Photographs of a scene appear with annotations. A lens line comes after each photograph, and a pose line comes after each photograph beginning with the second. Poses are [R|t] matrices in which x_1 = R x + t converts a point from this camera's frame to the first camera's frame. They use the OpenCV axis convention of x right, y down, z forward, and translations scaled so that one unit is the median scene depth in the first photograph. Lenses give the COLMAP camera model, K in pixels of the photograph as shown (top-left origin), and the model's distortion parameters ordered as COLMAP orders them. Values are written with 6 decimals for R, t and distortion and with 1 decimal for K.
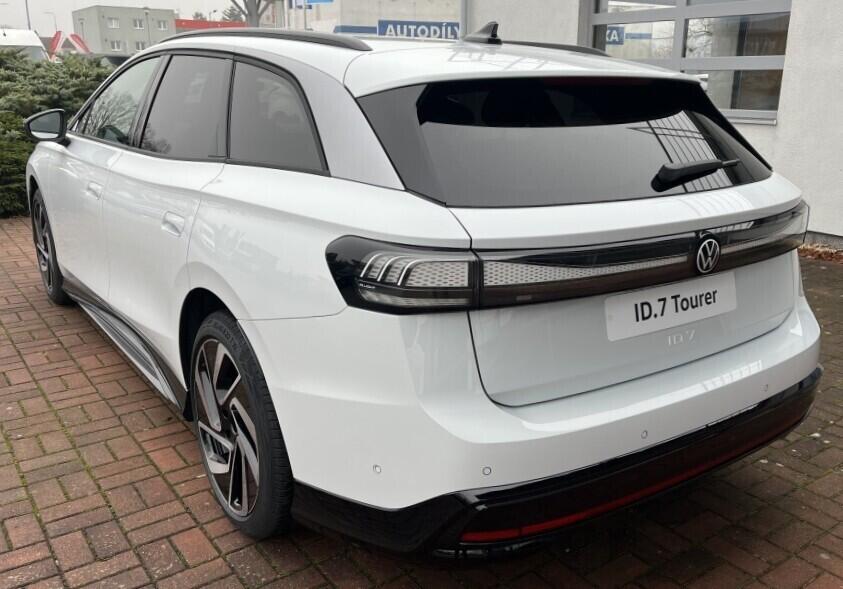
lens RADIAL K [[770.1, 0, 421.5], [0, 770.1, 294.5], [0, 0, 1]] dist [0.004440, -0.003381]
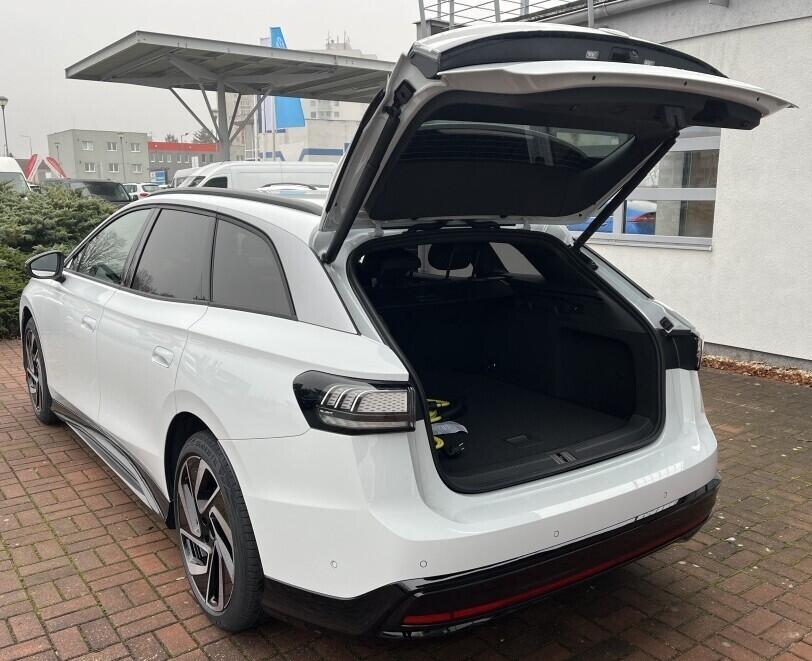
lens RADIAL K [[770.5, 0, 394.5], [0, 770.5, 329.2], [0, 0, 1]] dist [0.008360, 0.006944]
pose [[0.999949, -0.005101, 0.008716, 0.021349], [0.005959, 0.994825, -0.101427, -0.012402], [-0.008154, 0.101474, 0.994805, -0.181743]]
